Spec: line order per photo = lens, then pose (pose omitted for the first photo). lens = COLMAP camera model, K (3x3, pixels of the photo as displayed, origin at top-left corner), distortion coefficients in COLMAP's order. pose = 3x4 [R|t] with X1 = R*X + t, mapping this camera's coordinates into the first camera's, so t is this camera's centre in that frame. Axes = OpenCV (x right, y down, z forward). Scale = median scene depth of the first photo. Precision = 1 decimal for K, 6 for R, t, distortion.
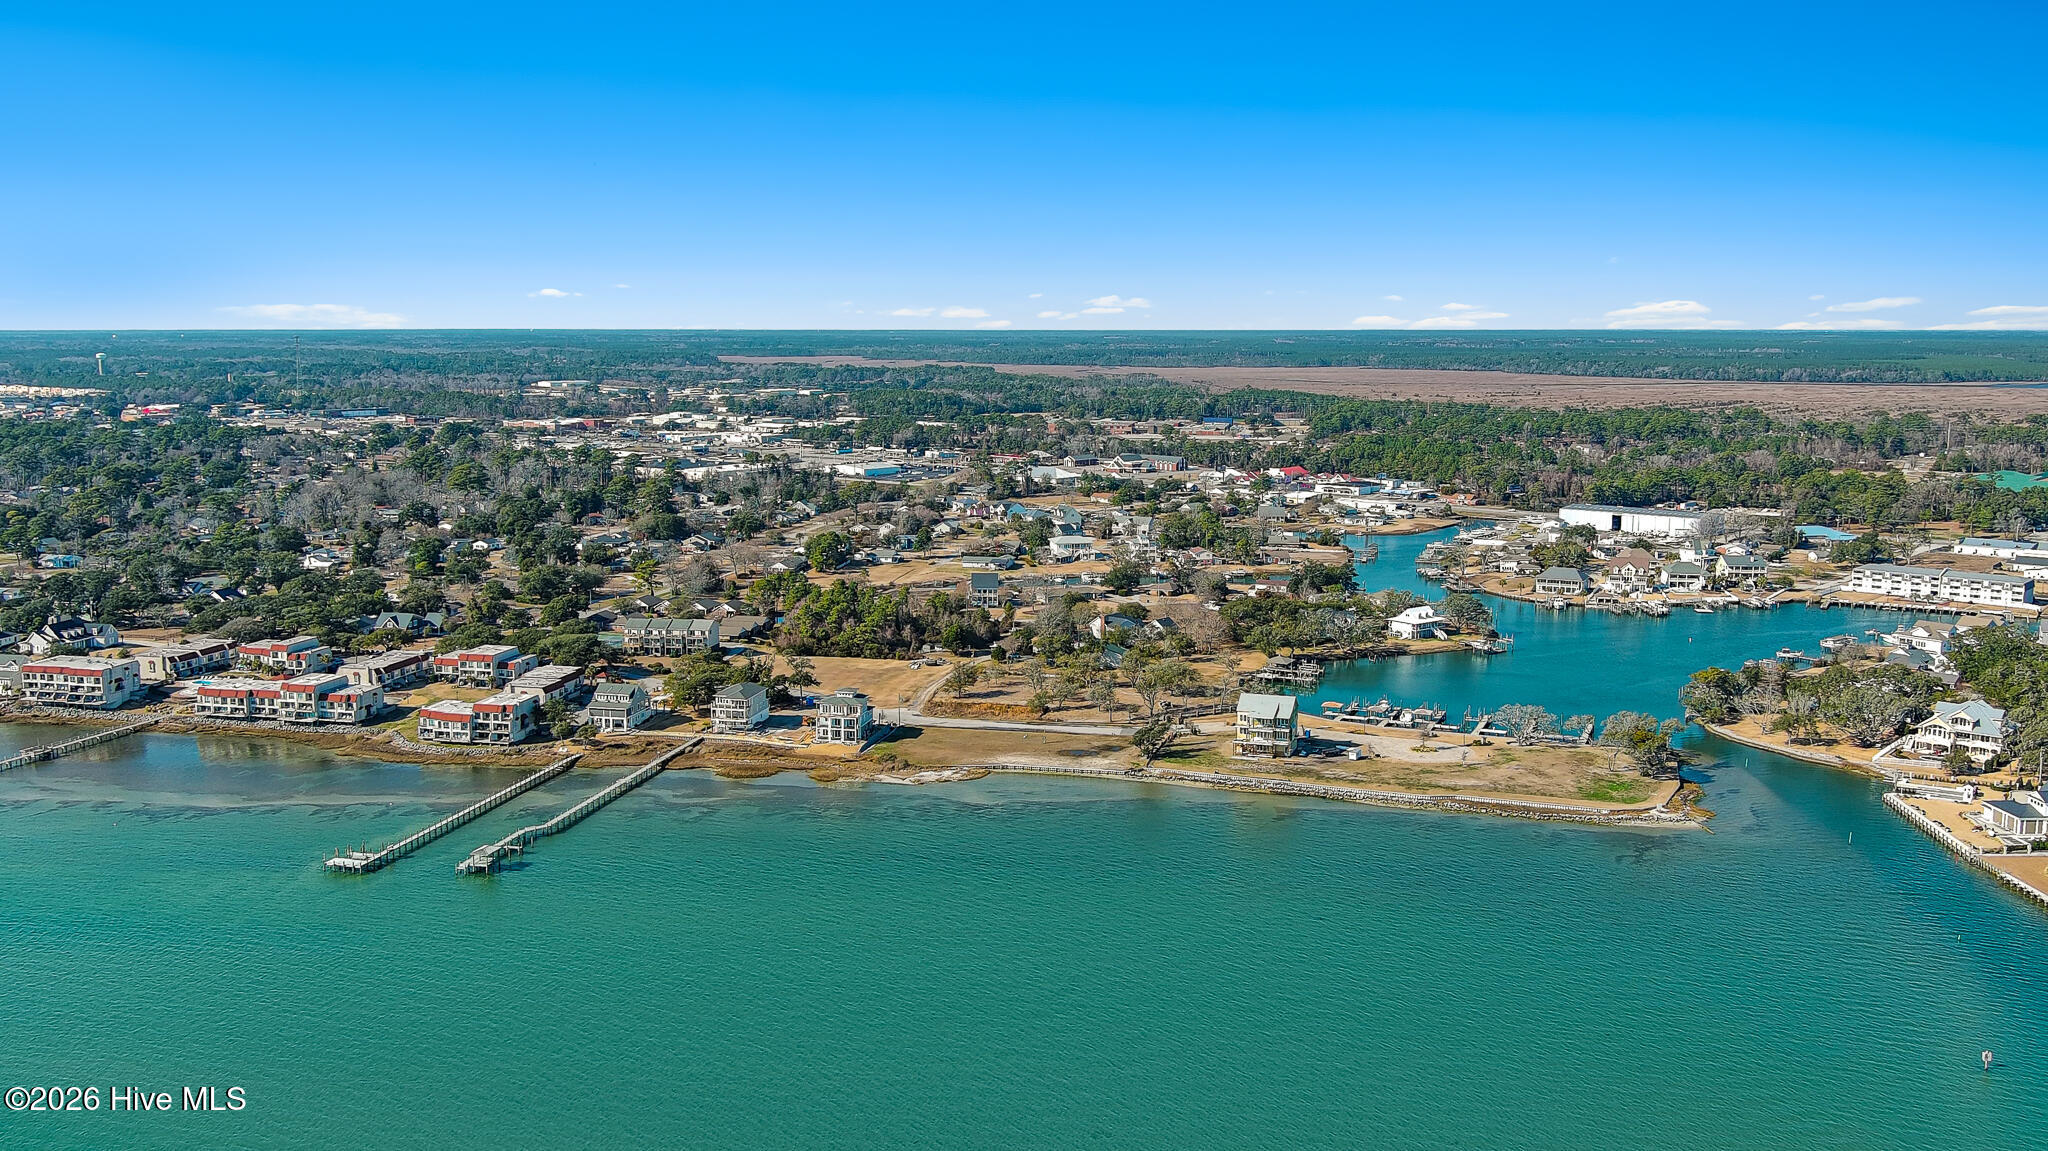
lens RADIAL K [[1712.2, 0, 1024.0], [0, 1712.2, 575.5], [0, 0, 1]] dist [0.045247, -0.130283]
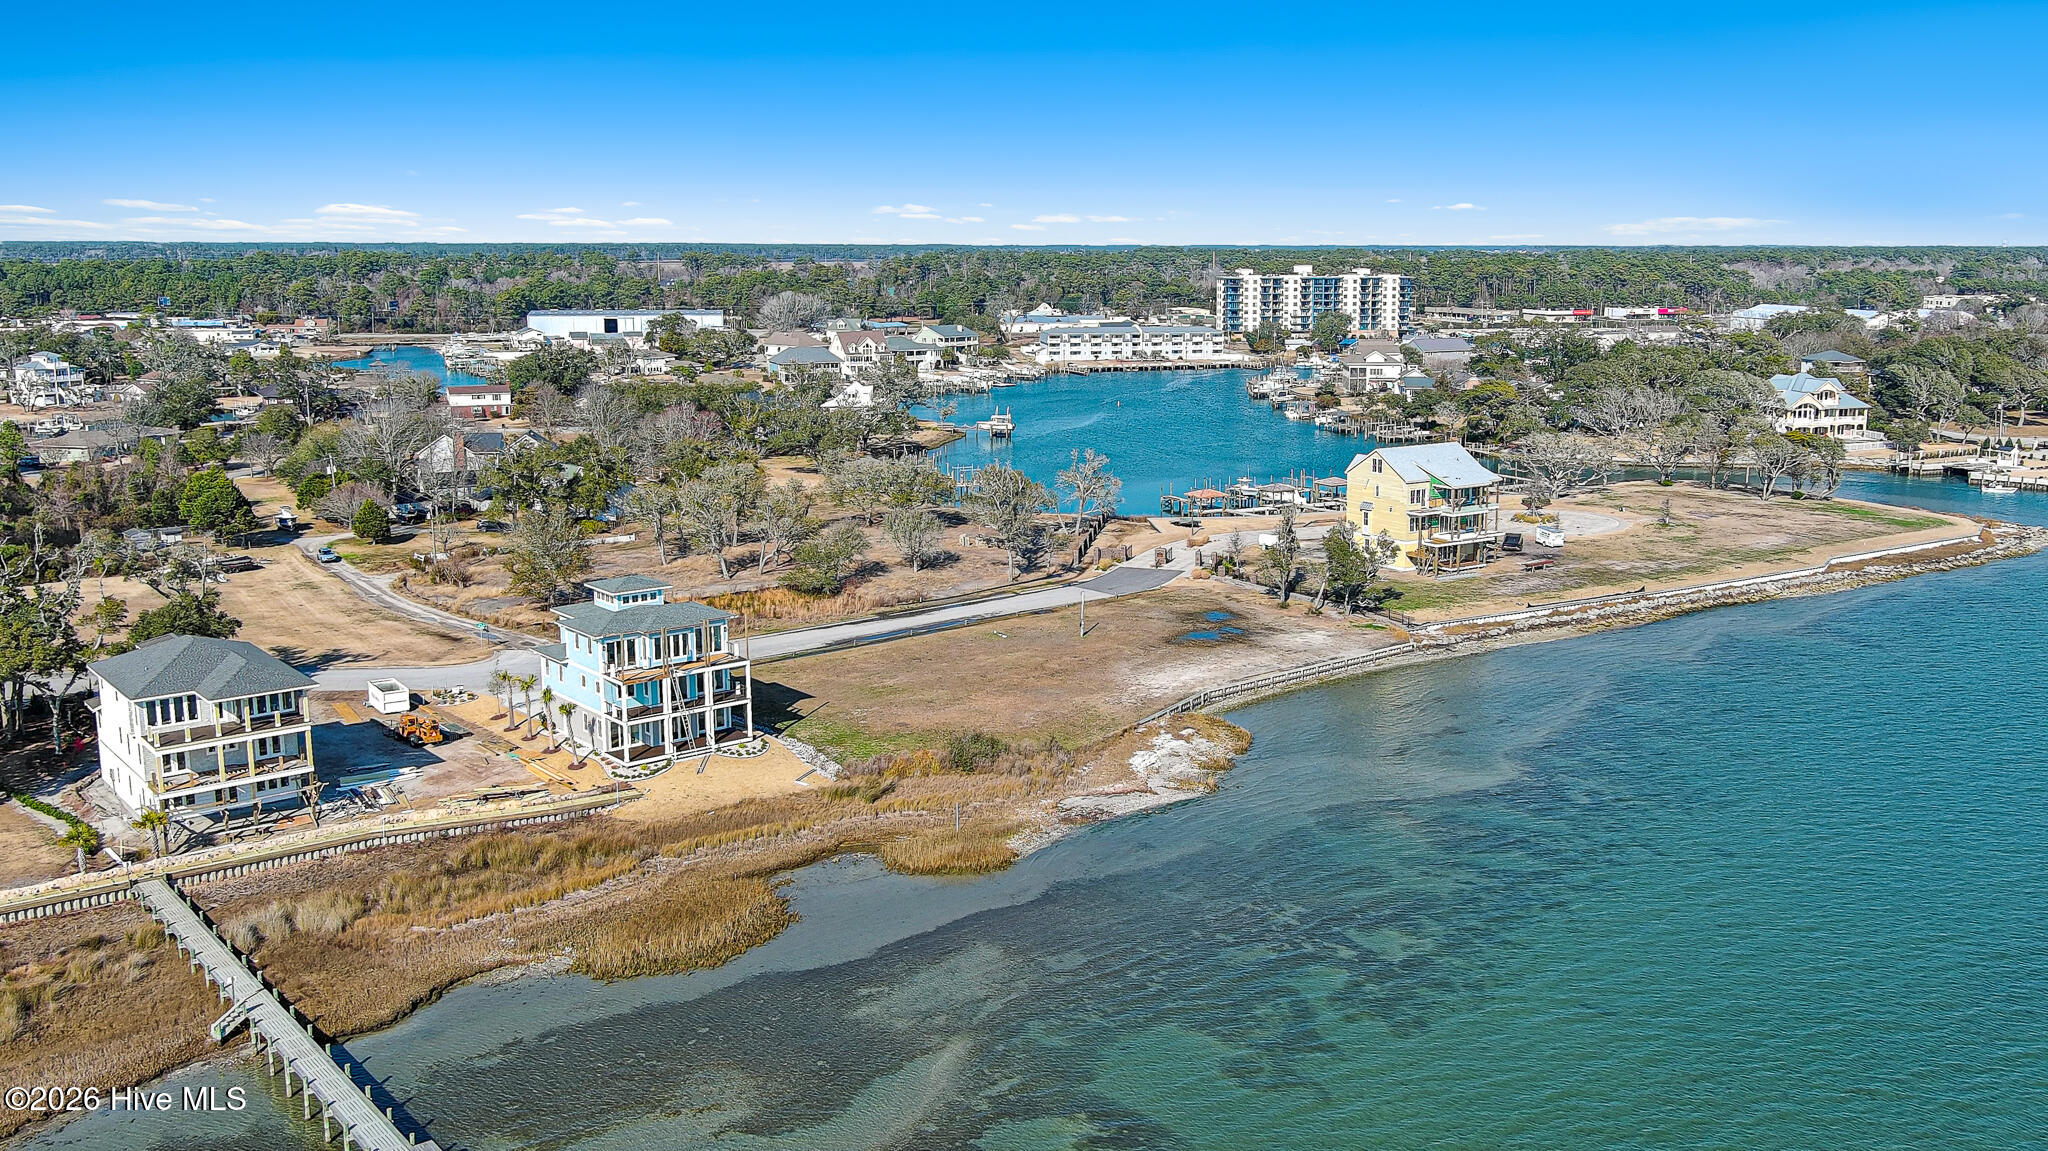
lens RADIAL K [[1657.7, 0, 1062.9], [0, 1657.7, 757.9], [0, 0, 1]] dist [0.034685, -0.073207]
pose [[0.601745, -0.235304, 0.763240, -0.260717], [0.113141, 0.971093, 0.210183, 0.039812], [-0.790634, -0.040123, 0.610973, 0.694920]]
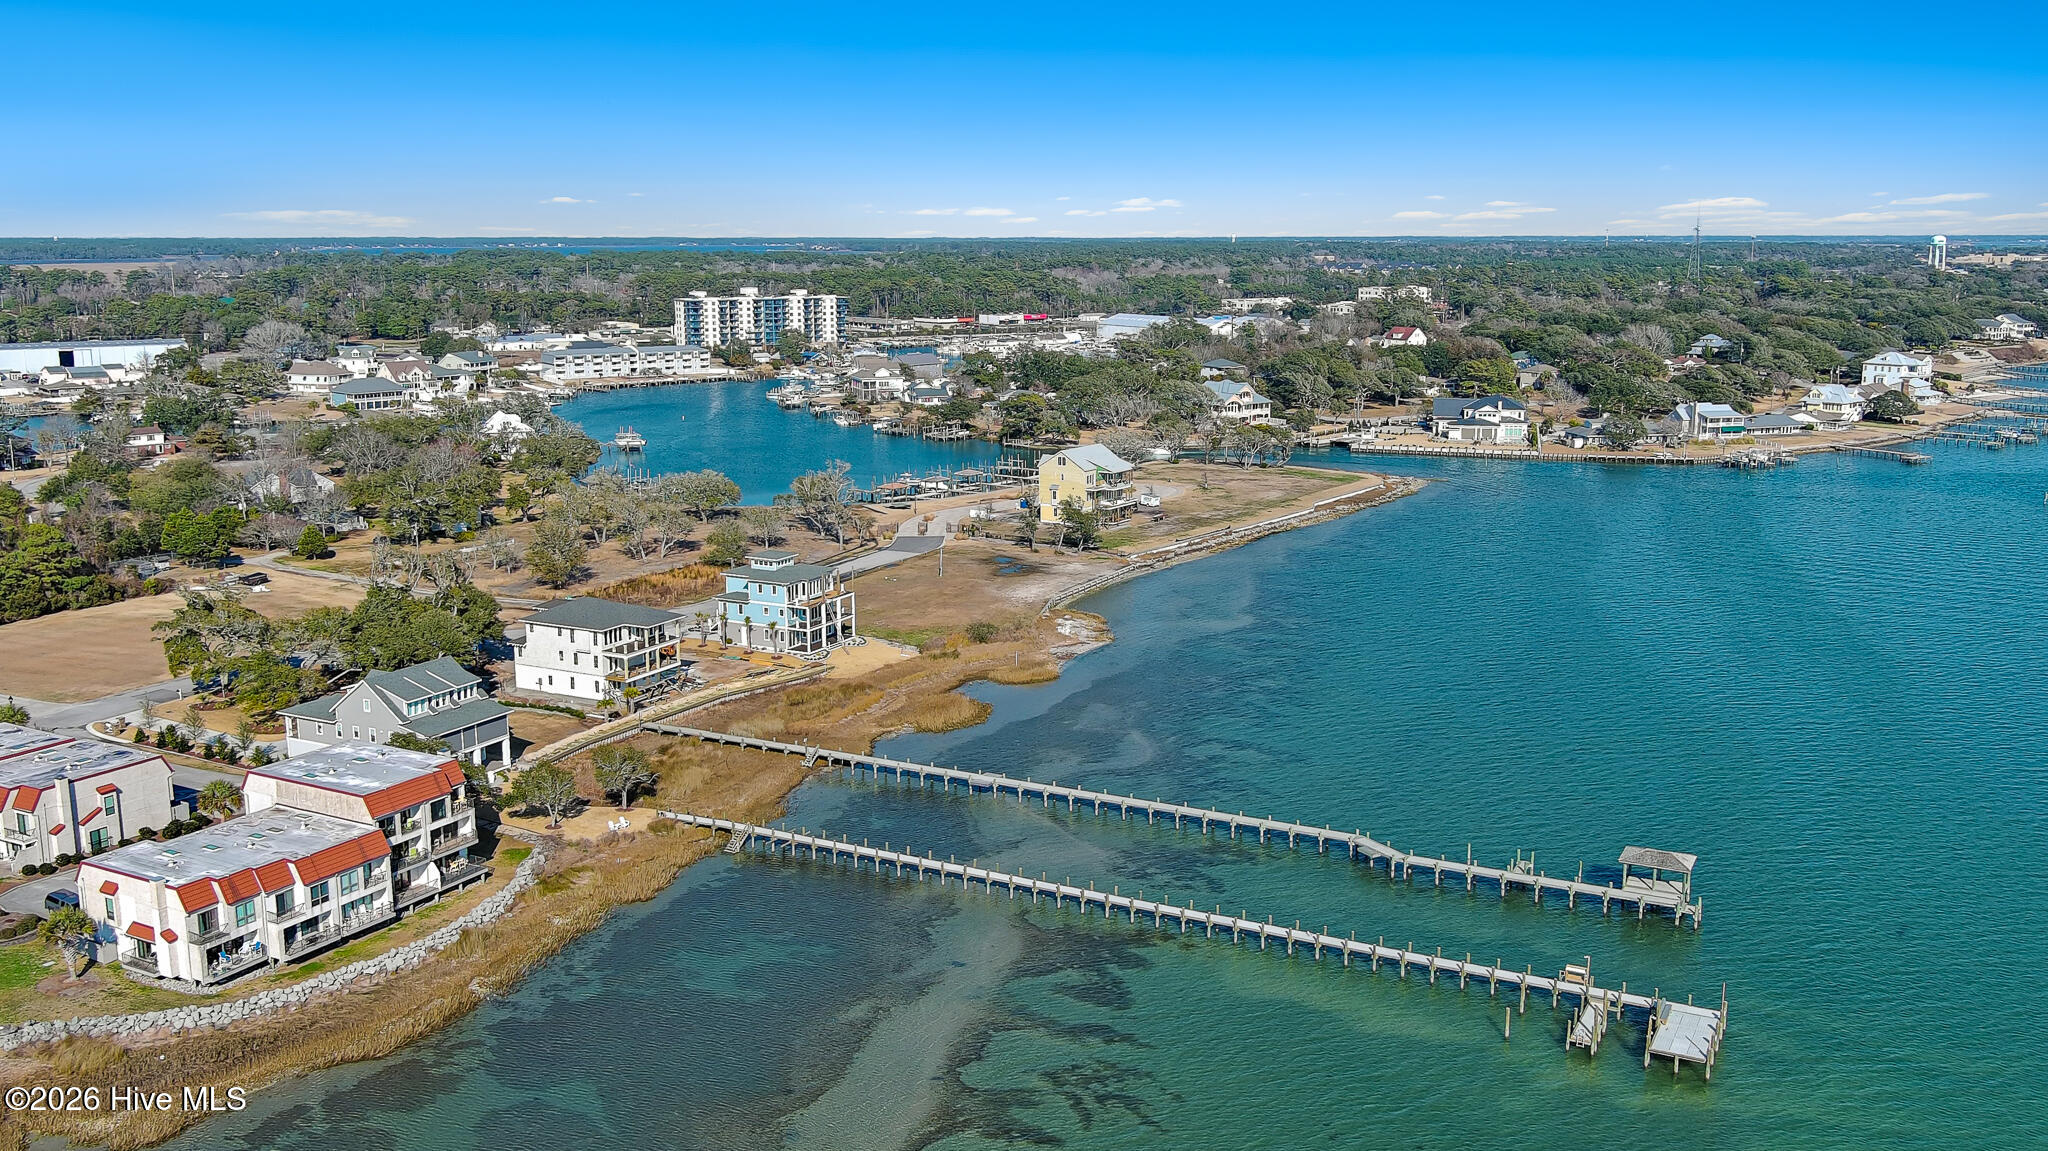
lens RADIAL K [[1746.1, 0, 1024.0], [0, 1746.1, 575.5], [0, 0, 1]] dist [0.033263, -0.083909]
pose [[0.260391, -0.185368, 0.947542, -0.521658], [0.140028, 0.978271, 0.152899, 0.004720], [-0.955295, 0.092869, 0.280690, 0.717763]]
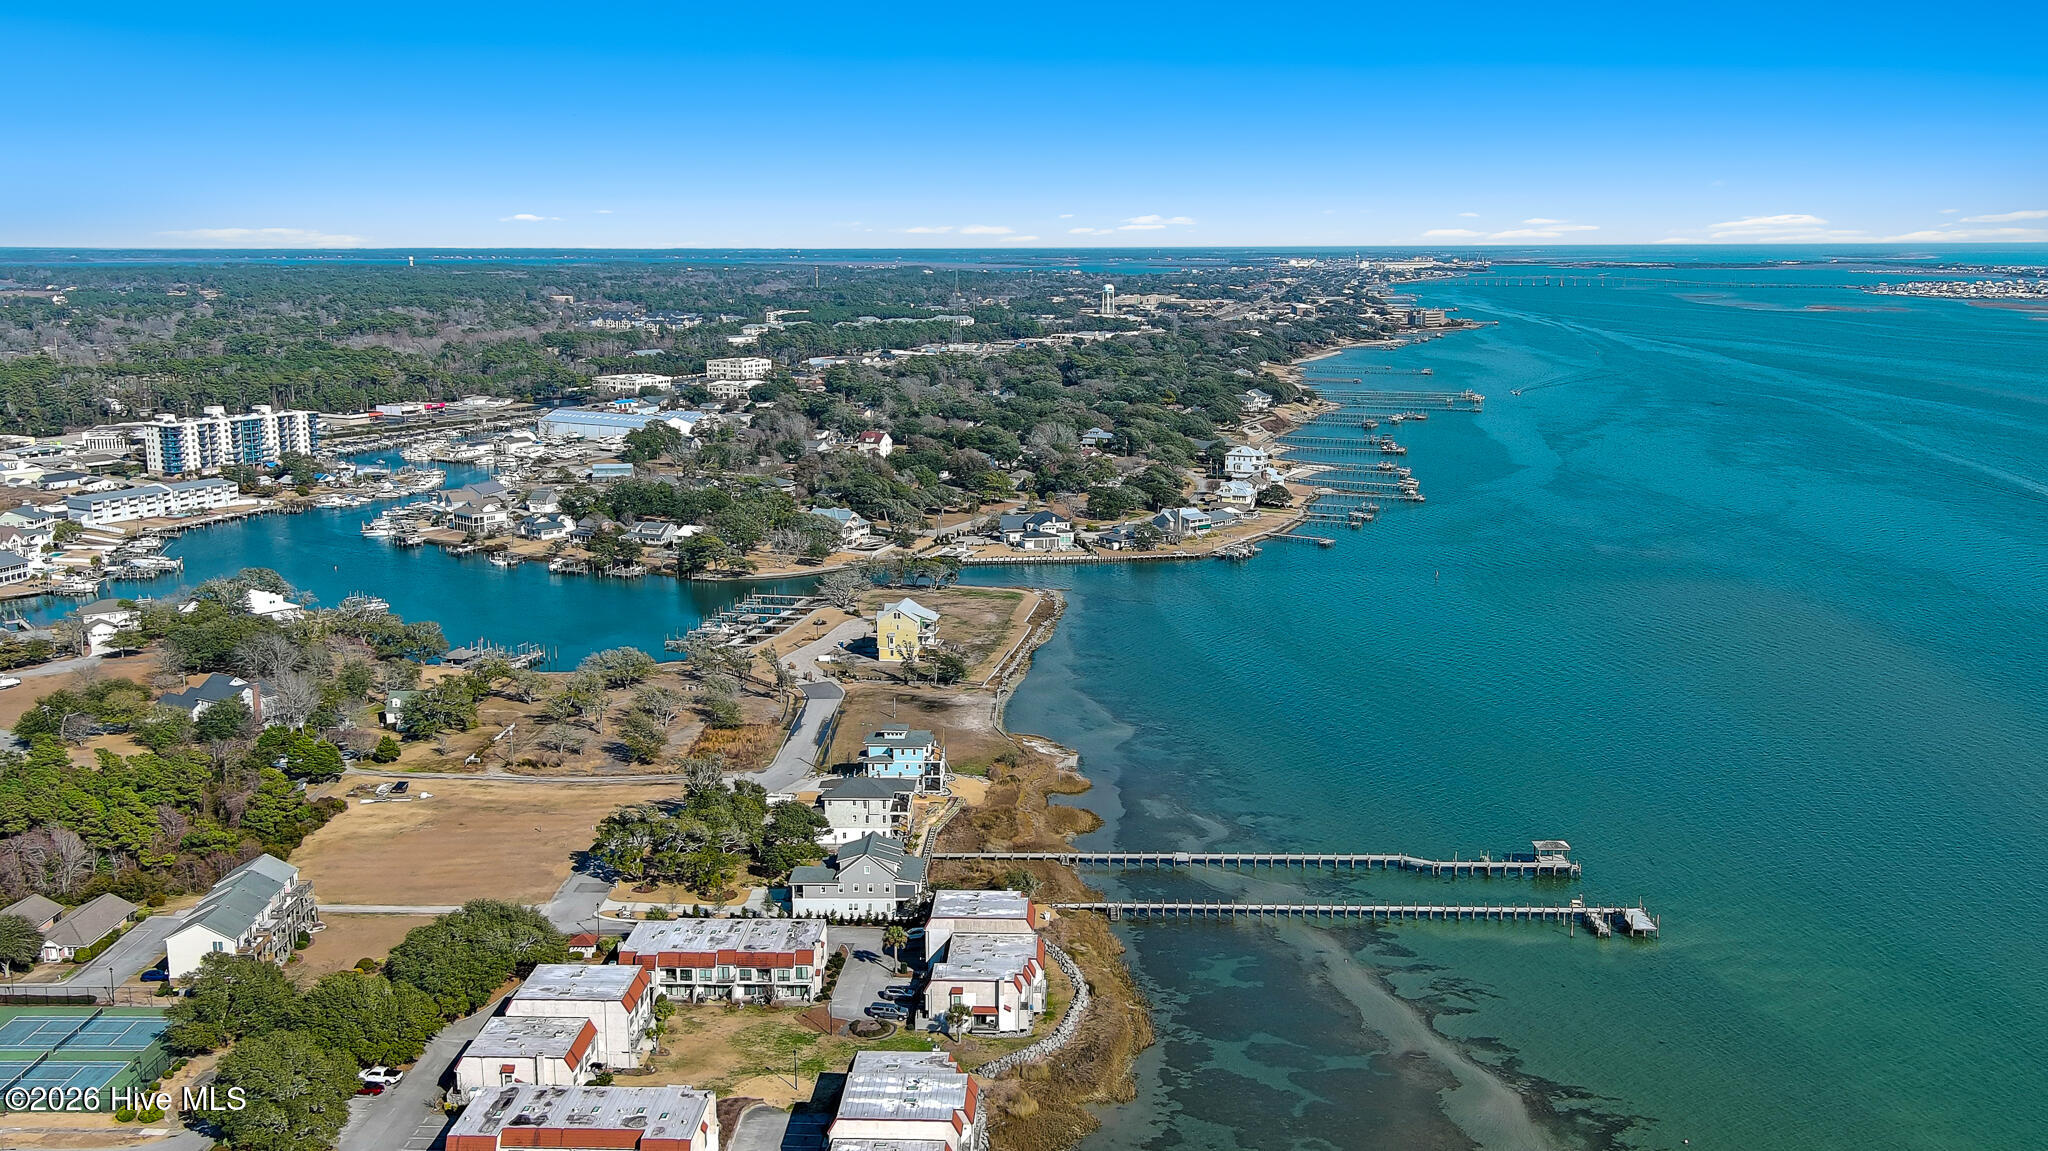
lens RADIAL K [[1746.1, 0, 1024.0], [0, 1746.1, 575.5], [0, 0, 1]] dist [0.033263, -0.083909]
pose [[-0.205462, -0.183076, 0.961389, -0.759144], [0.139437, 0.966849, 0.213915, -0.137807], [-0.968681, 0.178004, -0.173123, 0.972952]]
